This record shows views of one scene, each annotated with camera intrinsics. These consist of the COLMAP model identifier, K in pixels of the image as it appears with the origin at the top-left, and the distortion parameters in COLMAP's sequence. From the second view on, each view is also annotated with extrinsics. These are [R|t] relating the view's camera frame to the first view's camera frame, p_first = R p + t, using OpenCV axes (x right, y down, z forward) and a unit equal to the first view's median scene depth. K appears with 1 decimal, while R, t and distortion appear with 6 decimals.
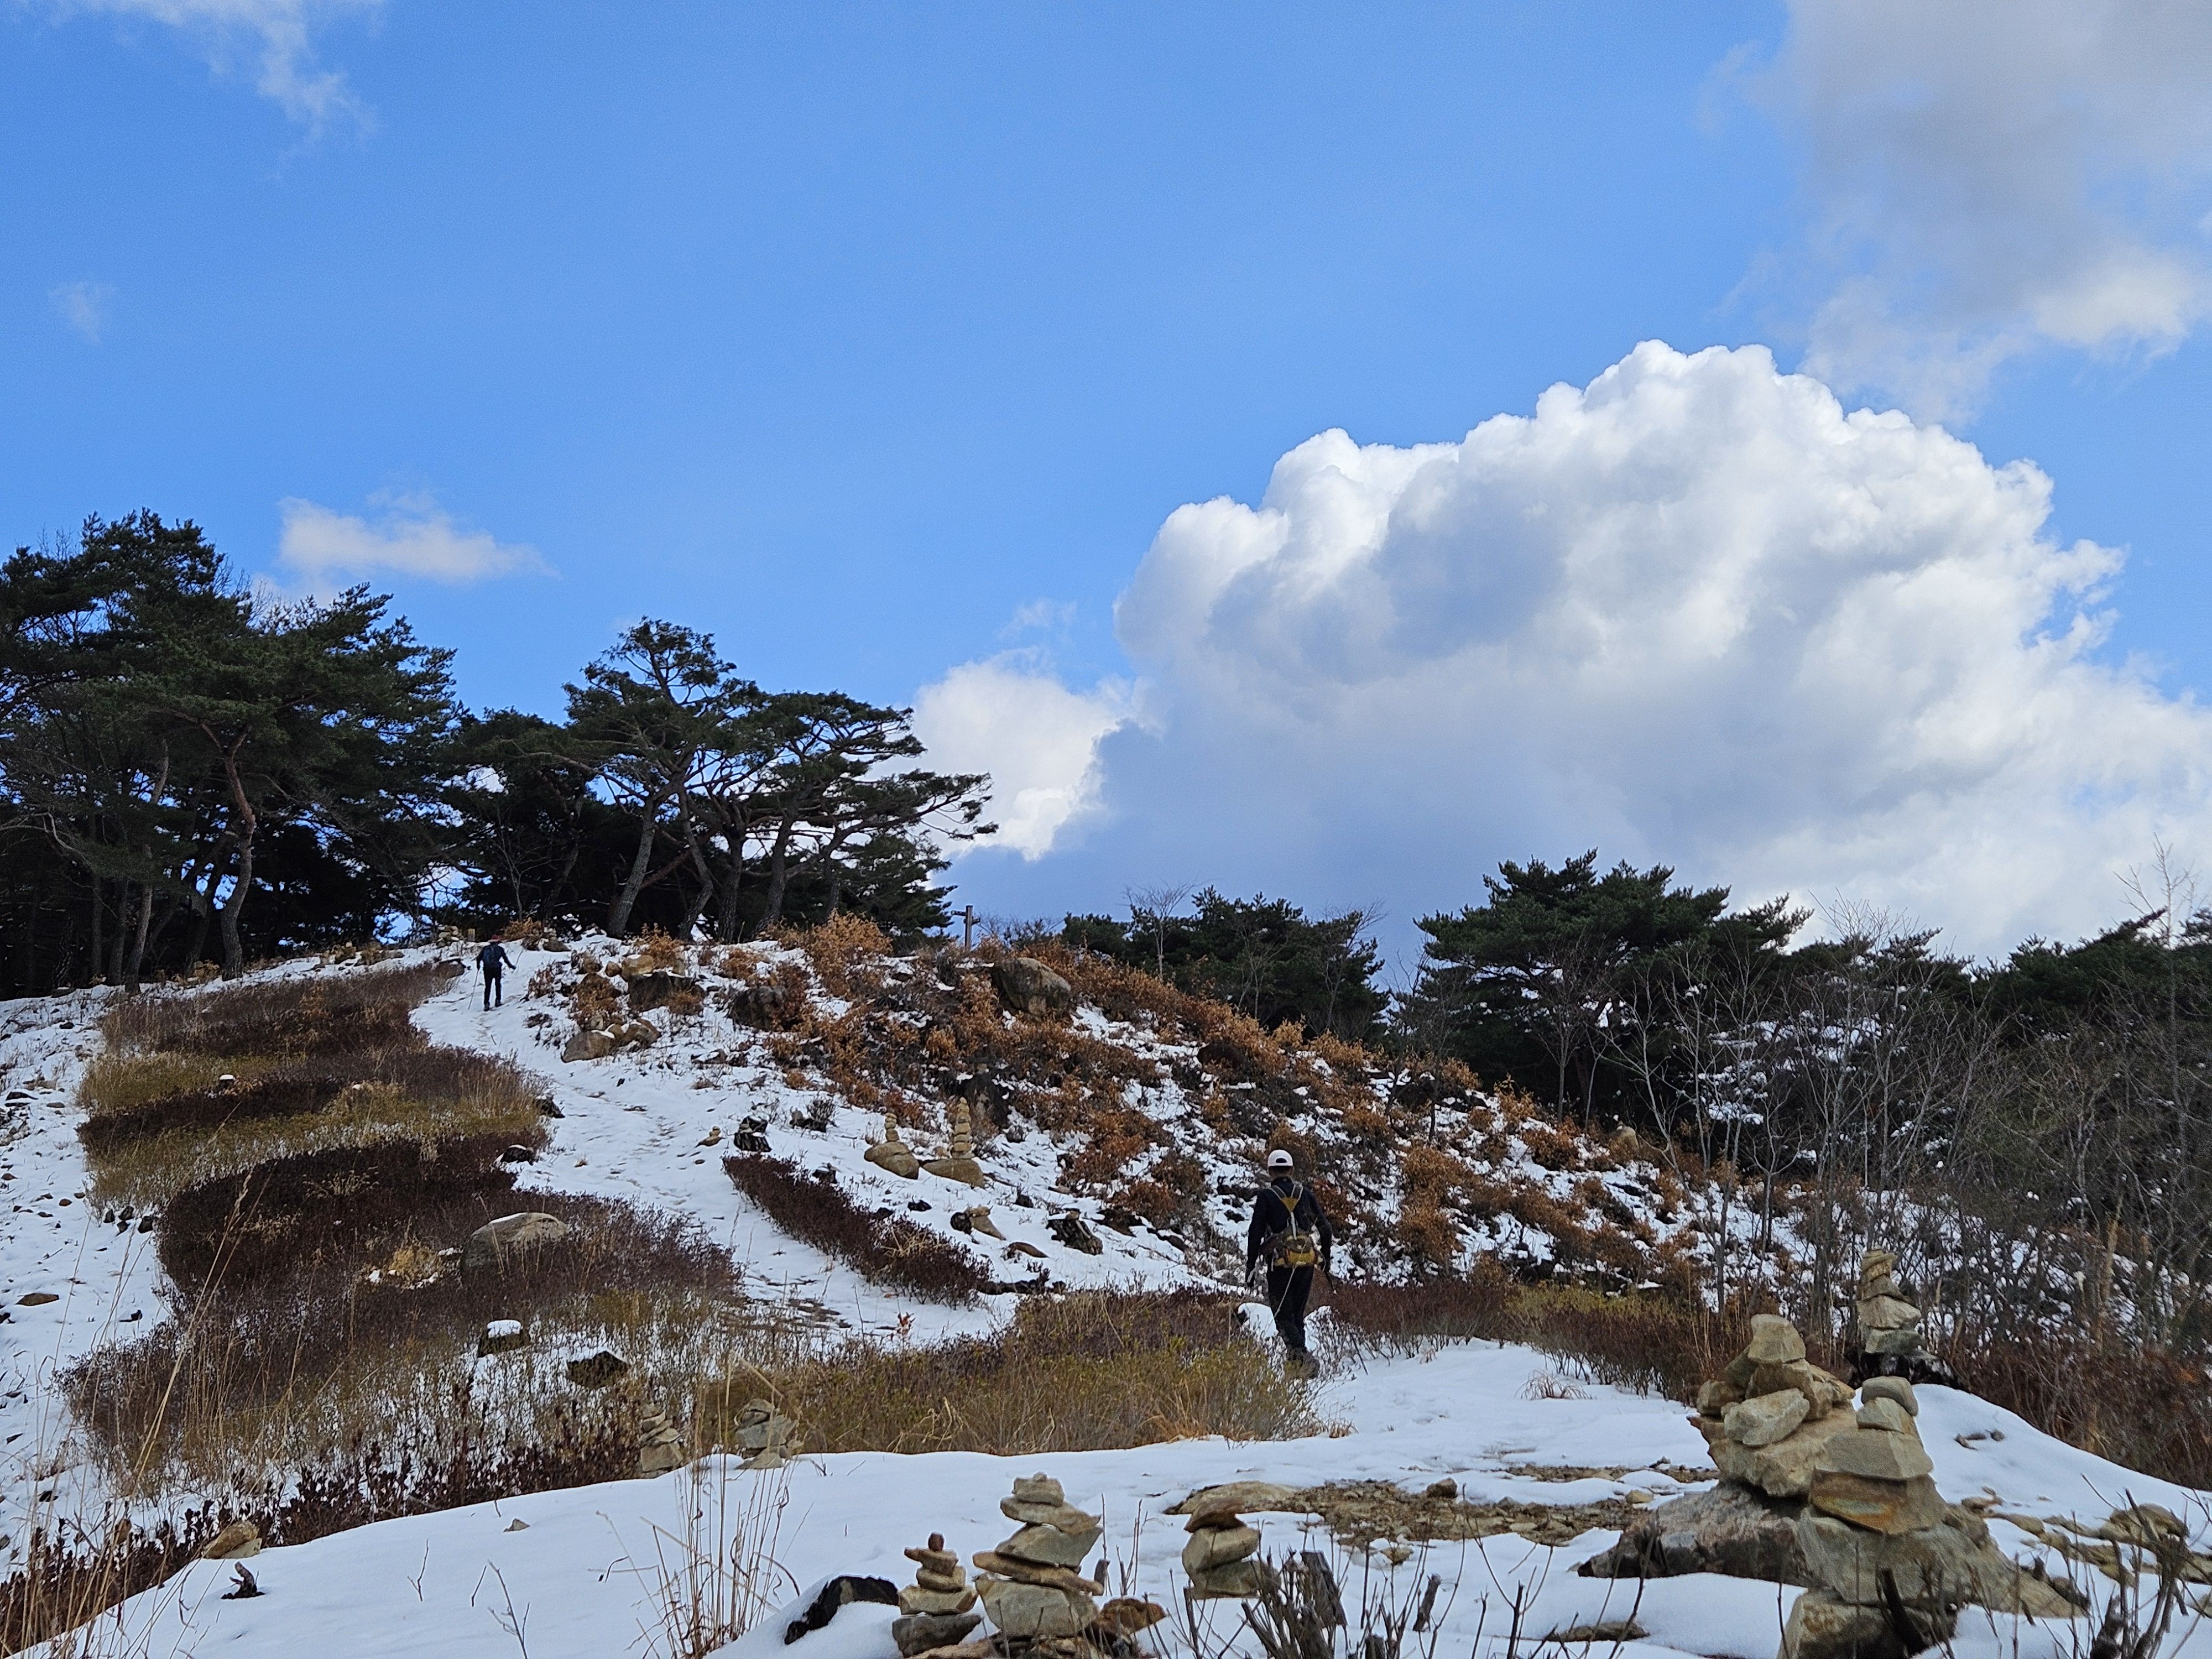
lens RADIAL K [[2945.6, 0, 1138.6], [0, 2945.6, 818.4], [0, 0, 1]] dist [0.104446, -0.256922]
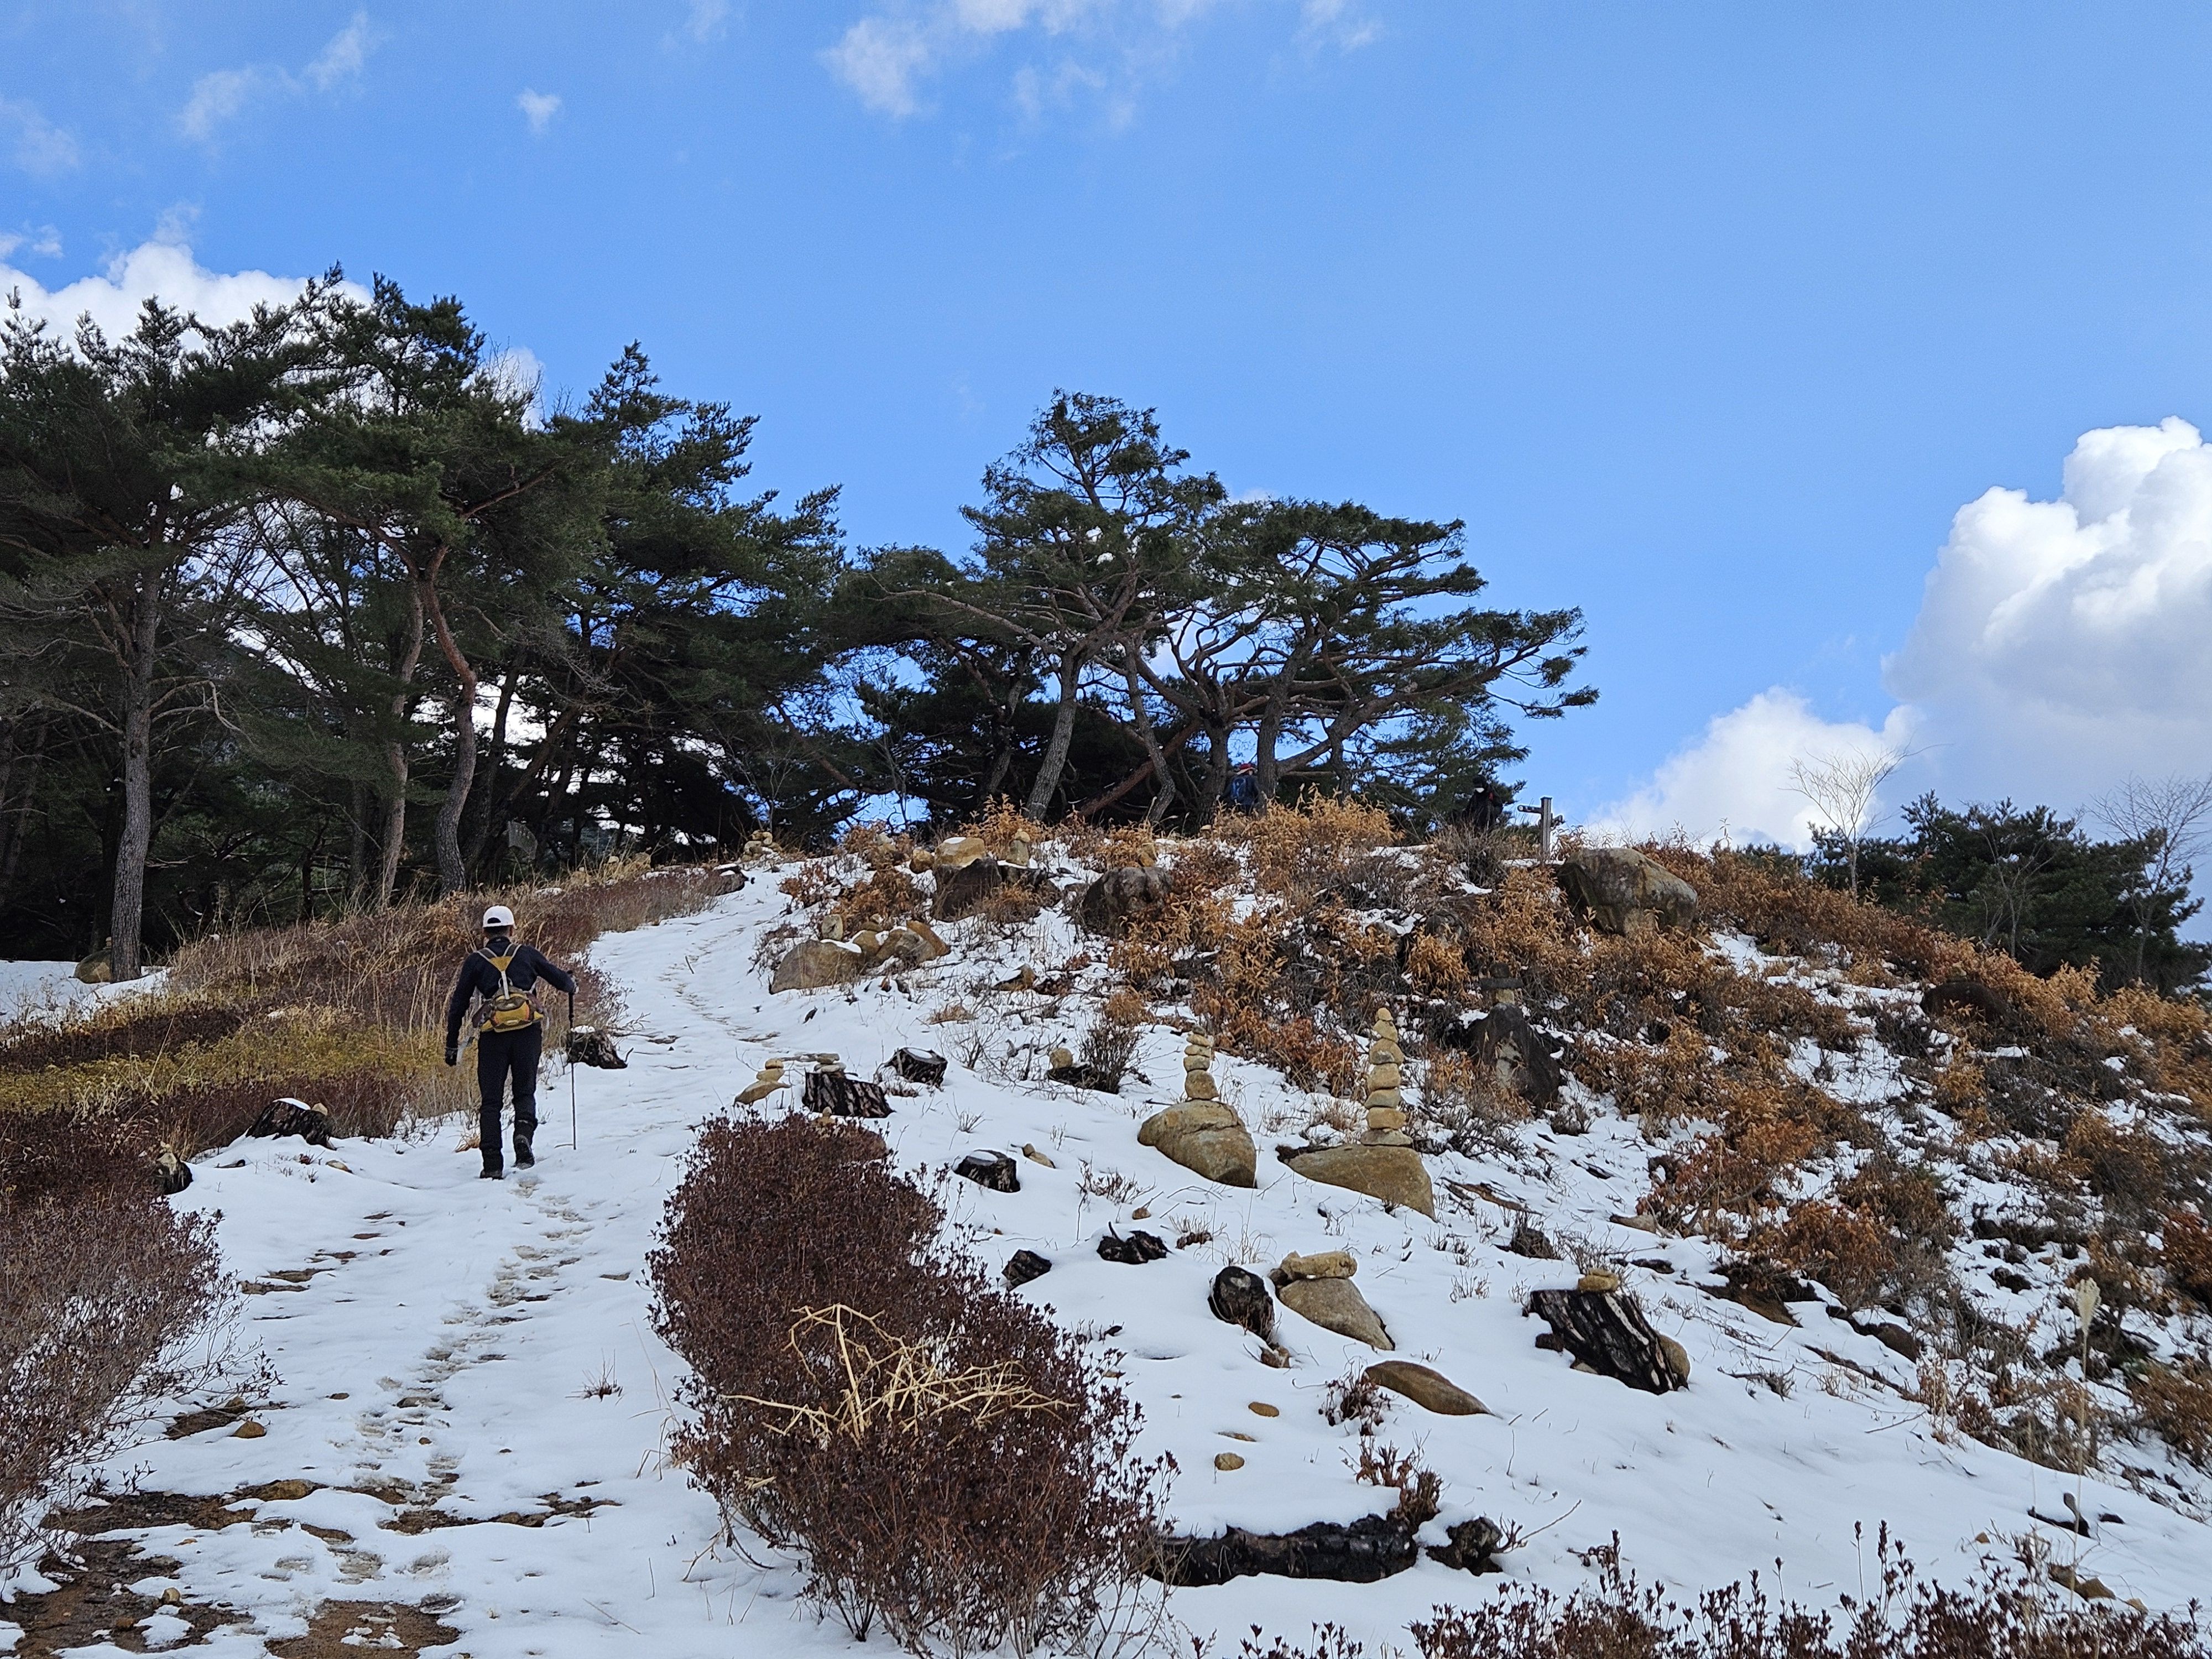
lens RADIAL K [[2635.0, 0, 1105.3], [0, 2635.0, 930.7], [0, 0, 1]] dist [0.069791, -0.037939]
pose [[0.963401, -0.023078, -0.267069, 0.004535], [0.025548, 0.999657, 0.005777, 0.055572], [0.266844, -0.012389, 0.963660, 0.423359]]
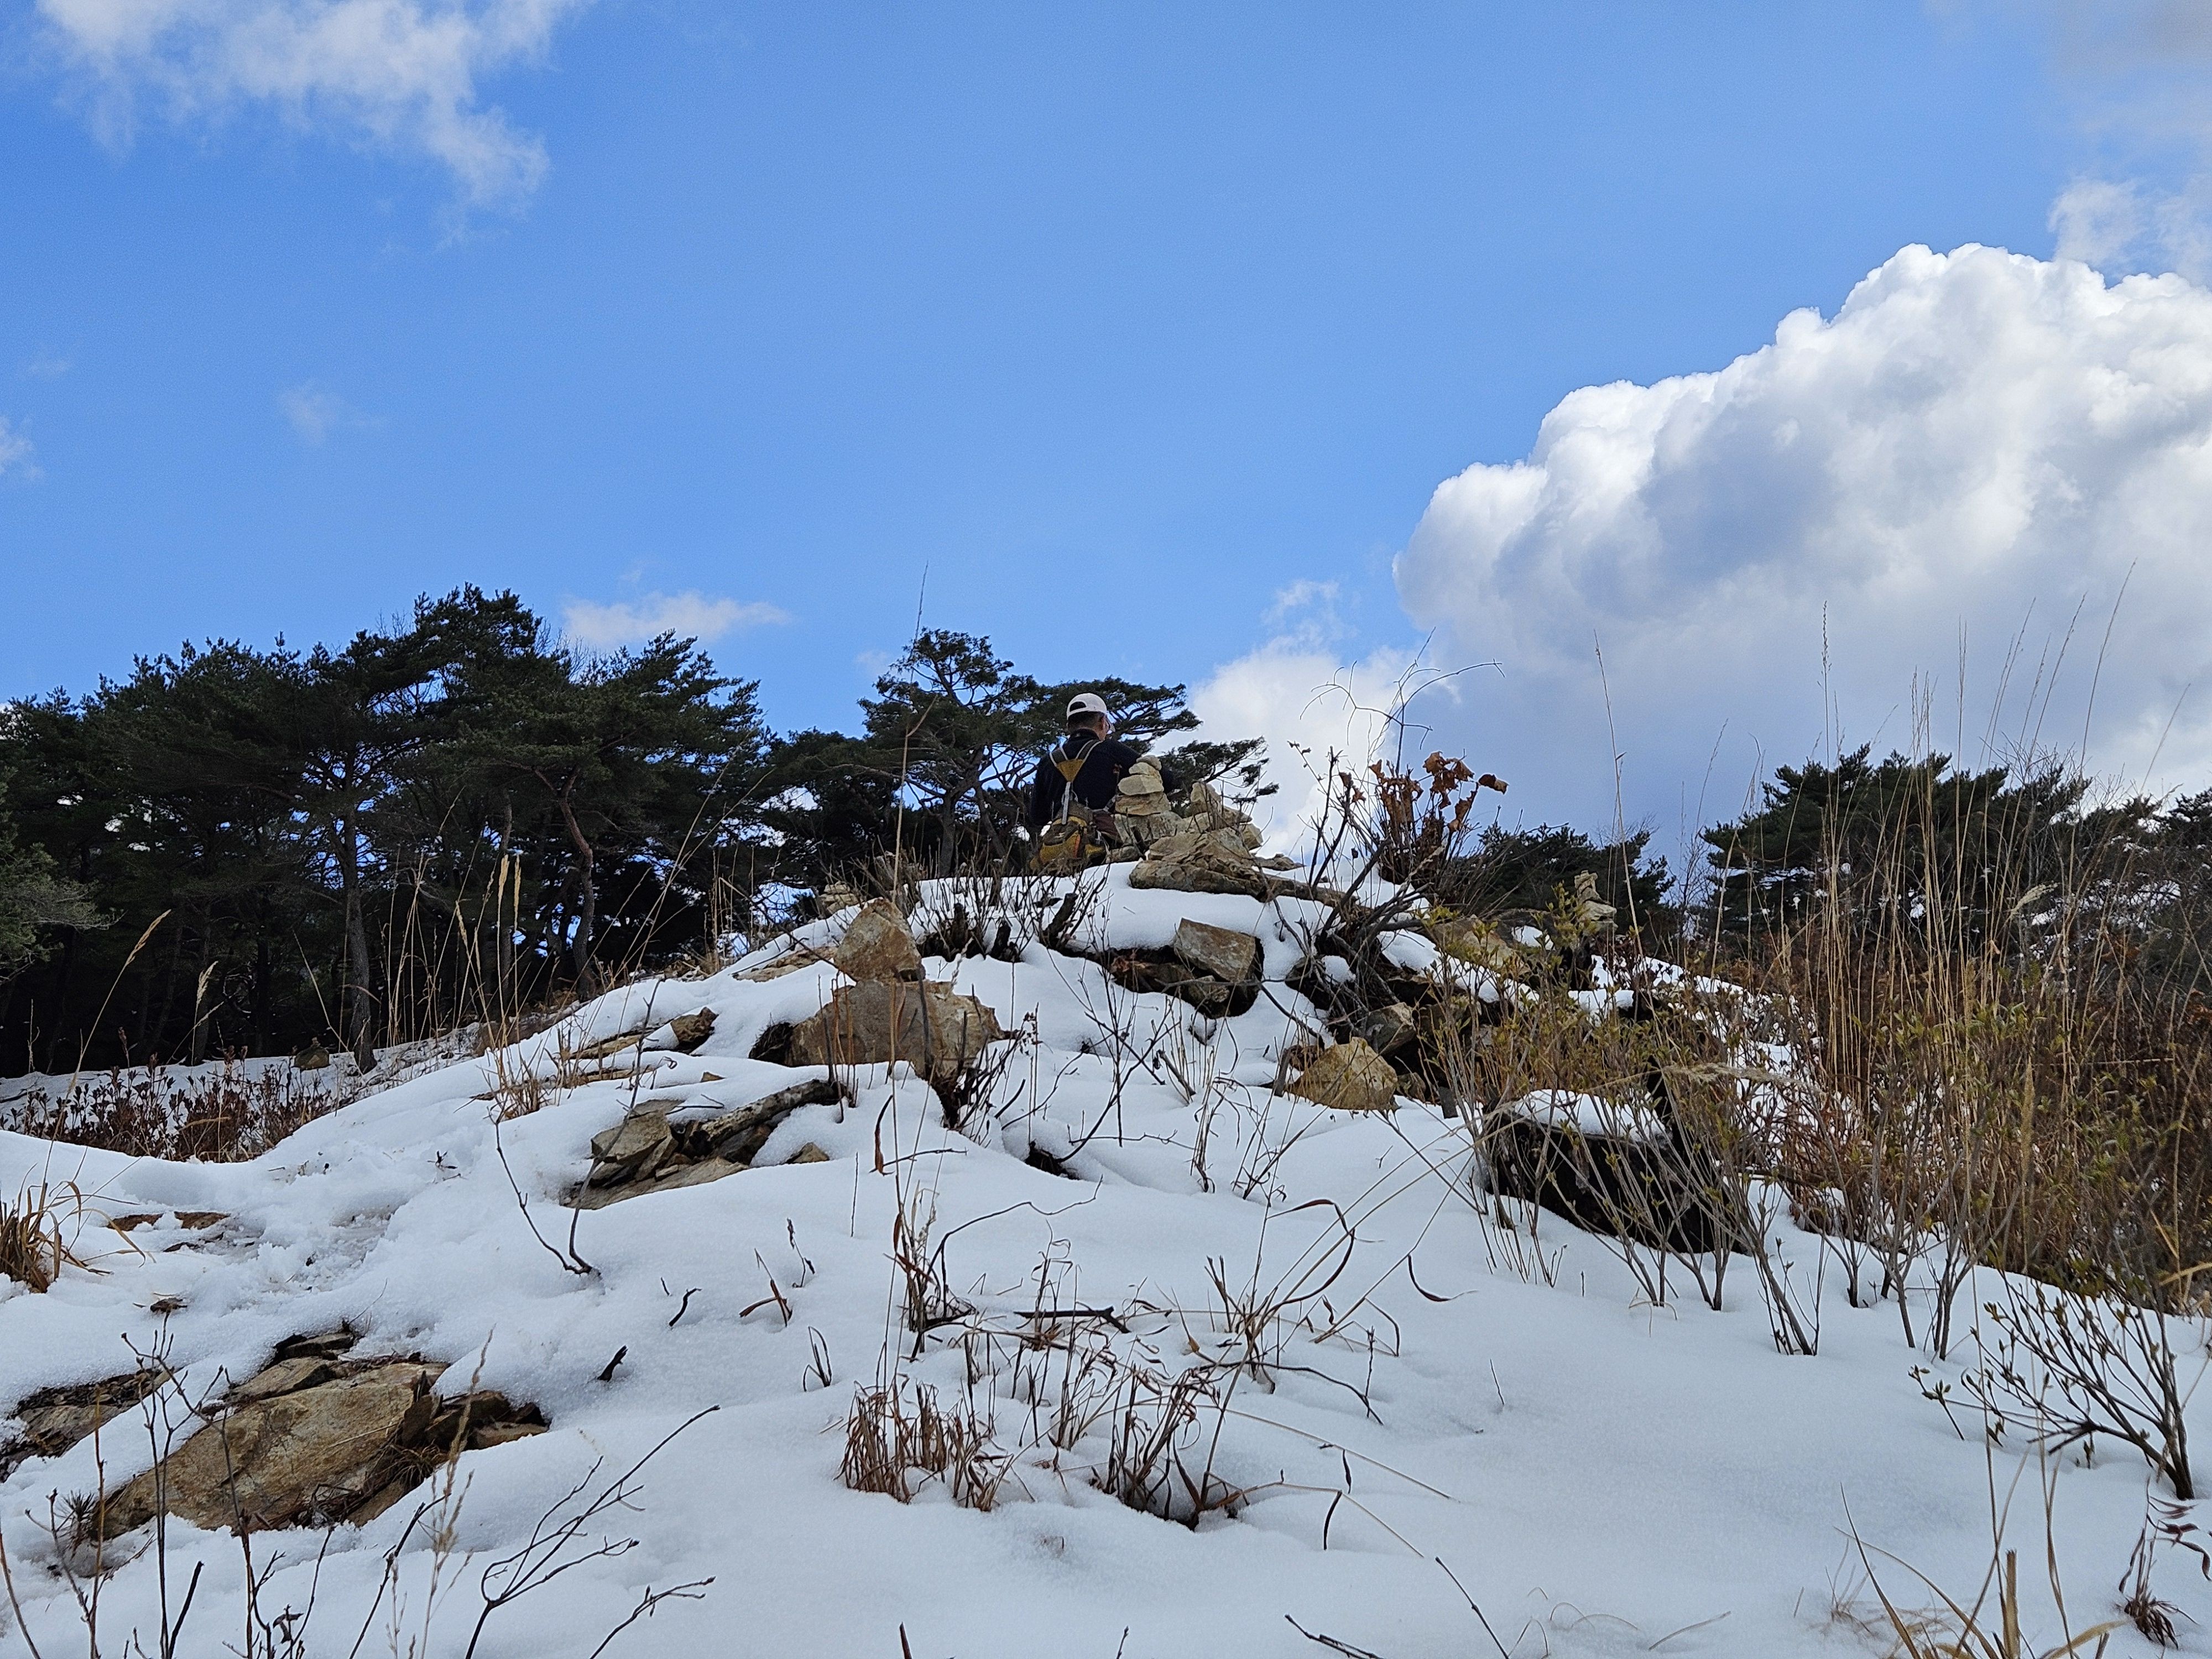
lens RADIAL K [[2938.8, 0, 1106.0], [0, 2938.8, 745.7], [0, 0, 1]] dist [0.162443, -1.036177]
pose [[0.985673, -0.116128, -0.122325, 0.023723], [0.113160, 0.993094, -0.030959, 0.014931], [0.125075, 0.016673, 0.992007, -0.048956]]
